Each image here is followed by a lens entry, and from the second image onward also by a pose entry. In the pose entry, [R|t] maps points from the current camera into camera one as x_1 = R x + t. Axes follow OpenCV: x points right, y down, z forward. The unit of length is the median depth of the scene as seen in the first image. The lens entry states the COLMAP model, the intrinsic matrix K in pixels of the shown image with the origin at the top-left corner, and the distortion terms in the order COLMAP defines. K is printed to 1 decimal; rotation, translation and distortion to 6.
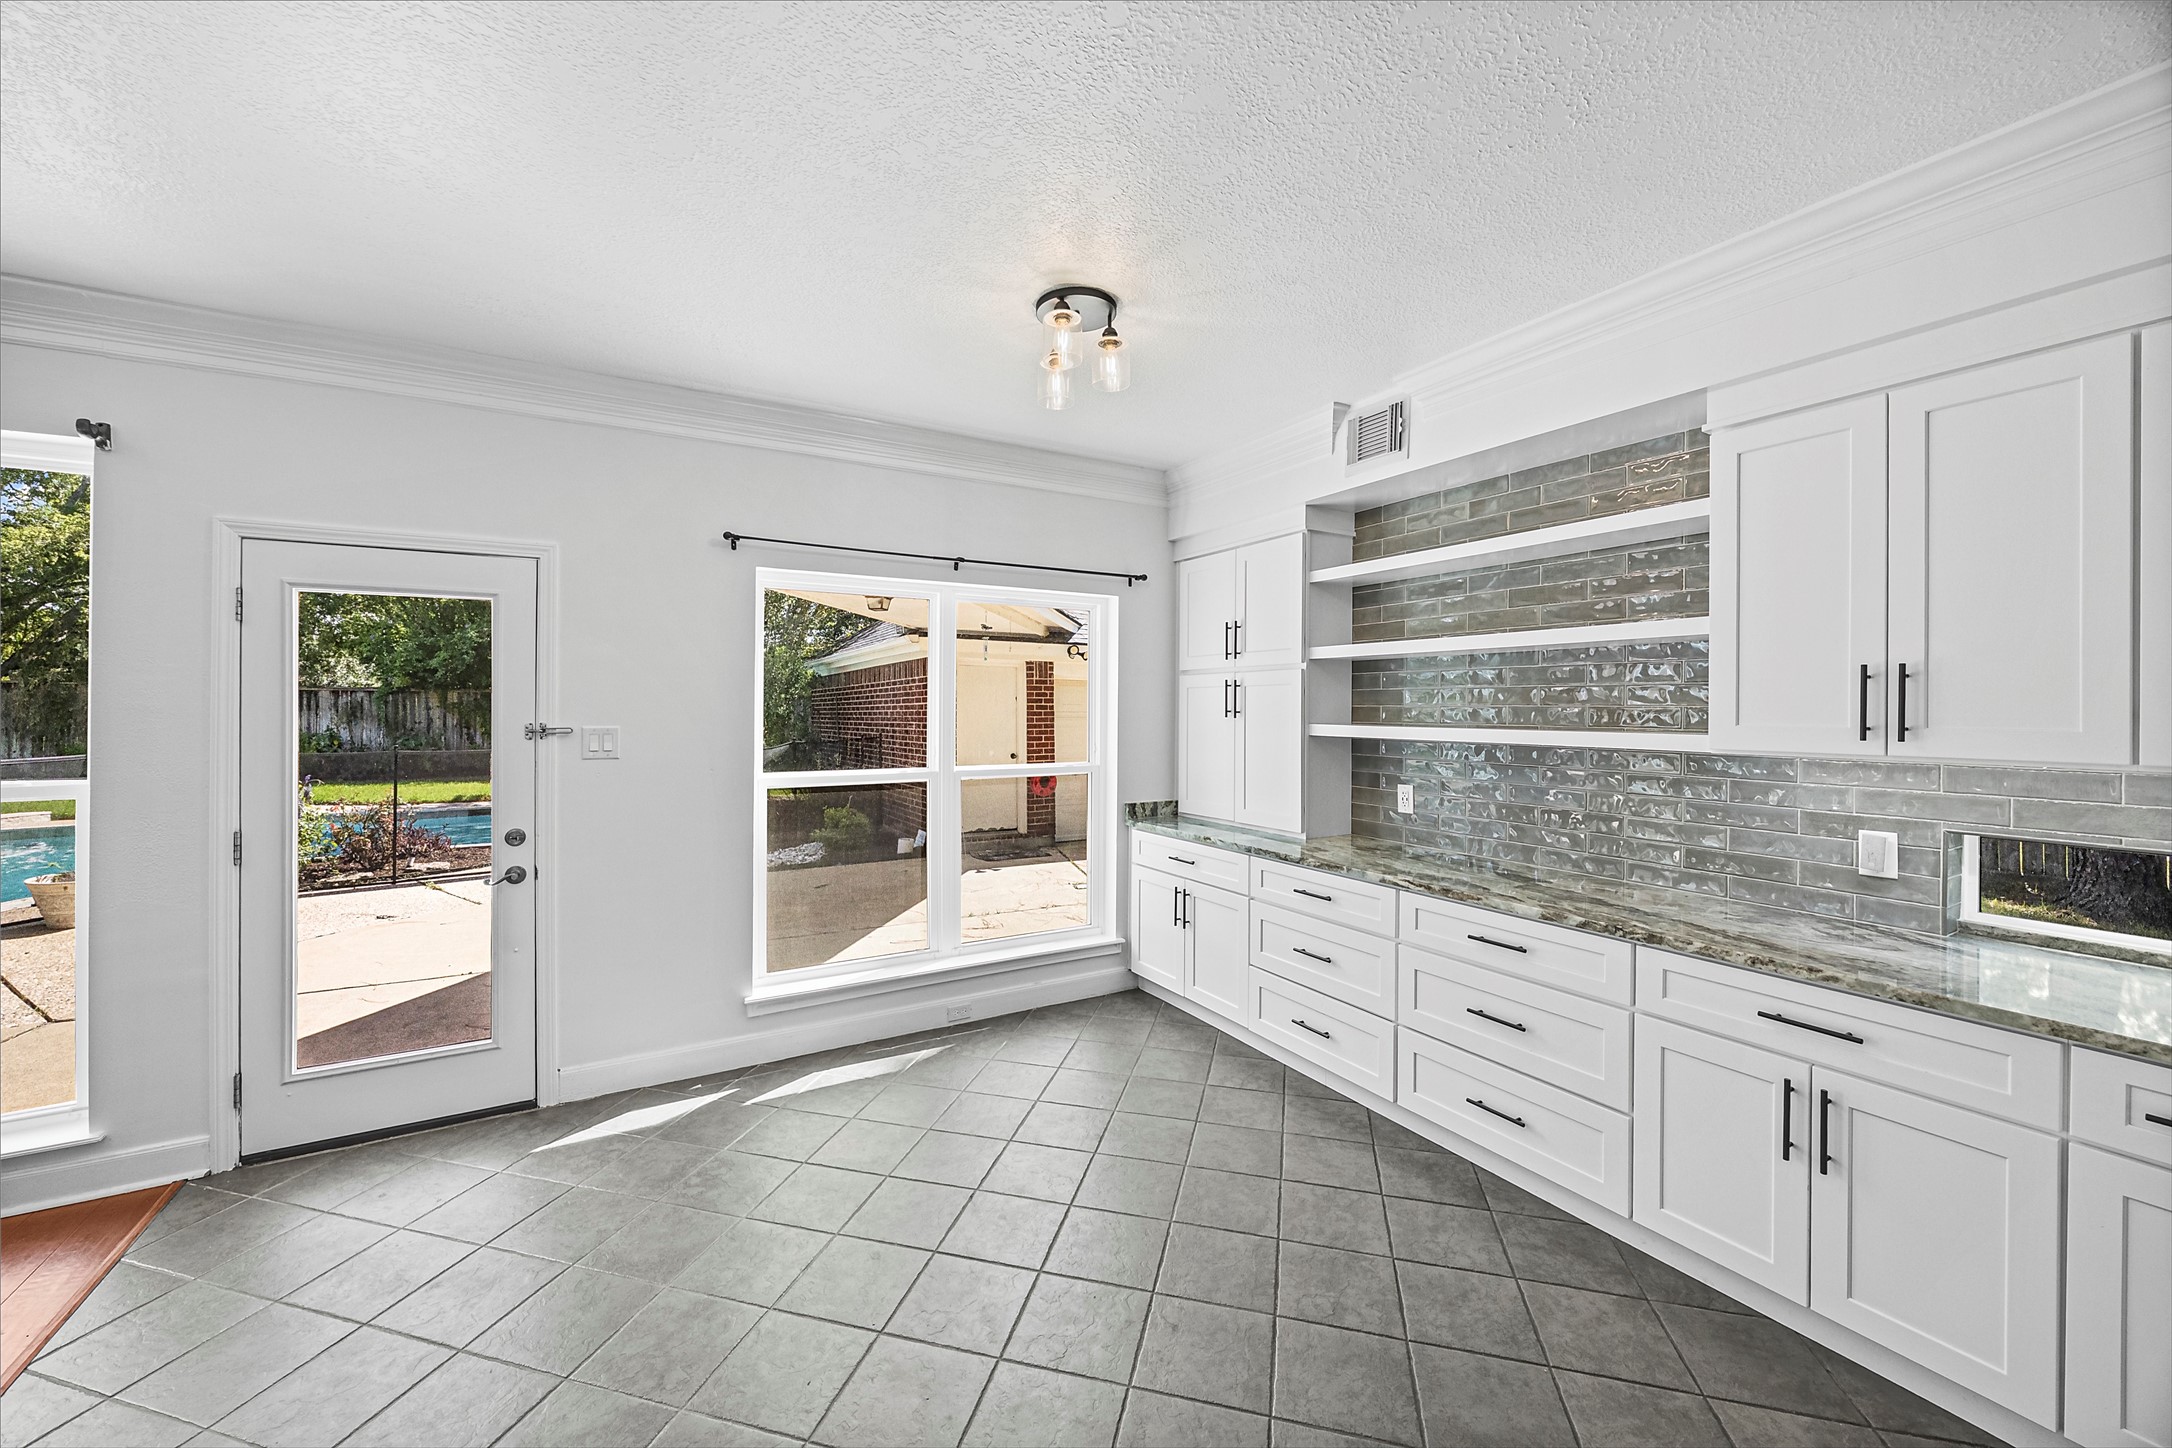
lens RADIAL K [[836.7, 0, 1087.9], [0, 836.7, 713.9], [0, 0, 1]] dist [0.048913, 0.000091]
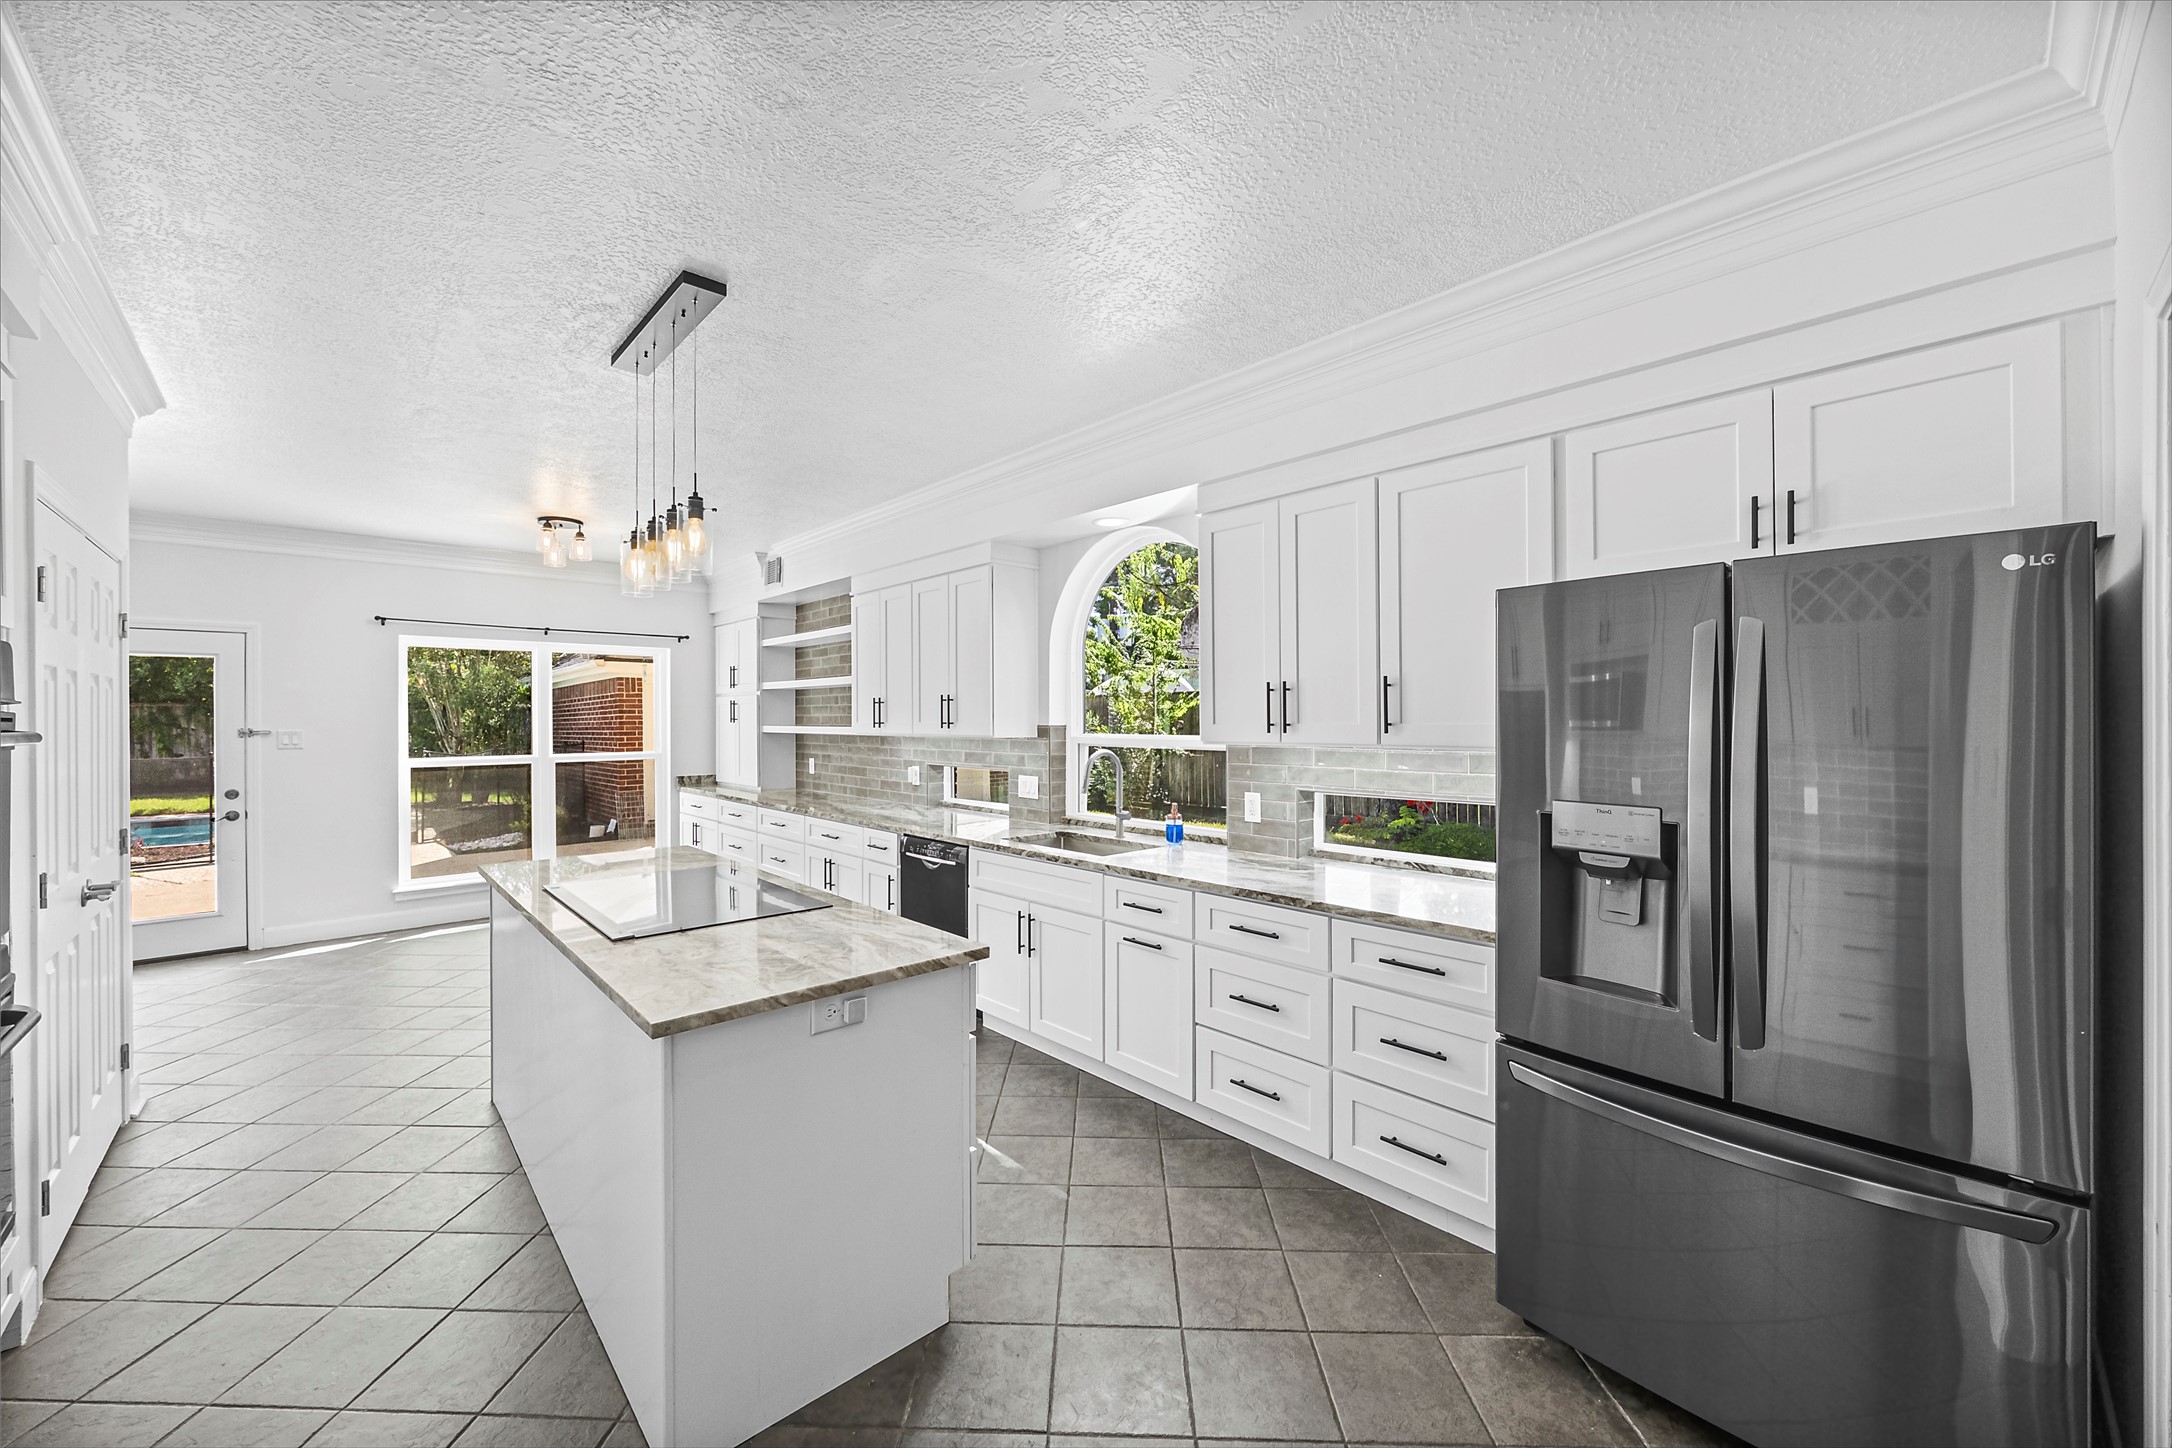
lens RADIAL K [[942.4, 0, 1081.0], [0, 942.4, 726.1], [0, 0, 1]] dist [0.105069, 0.000043]
pose [[0.991340, -0.009618, 0.130969, 0.647408], [0.009322, 0.999952, 0.002873, 0.013315], [-0.130991, -0.001628, 0.991382, -1.059508]]
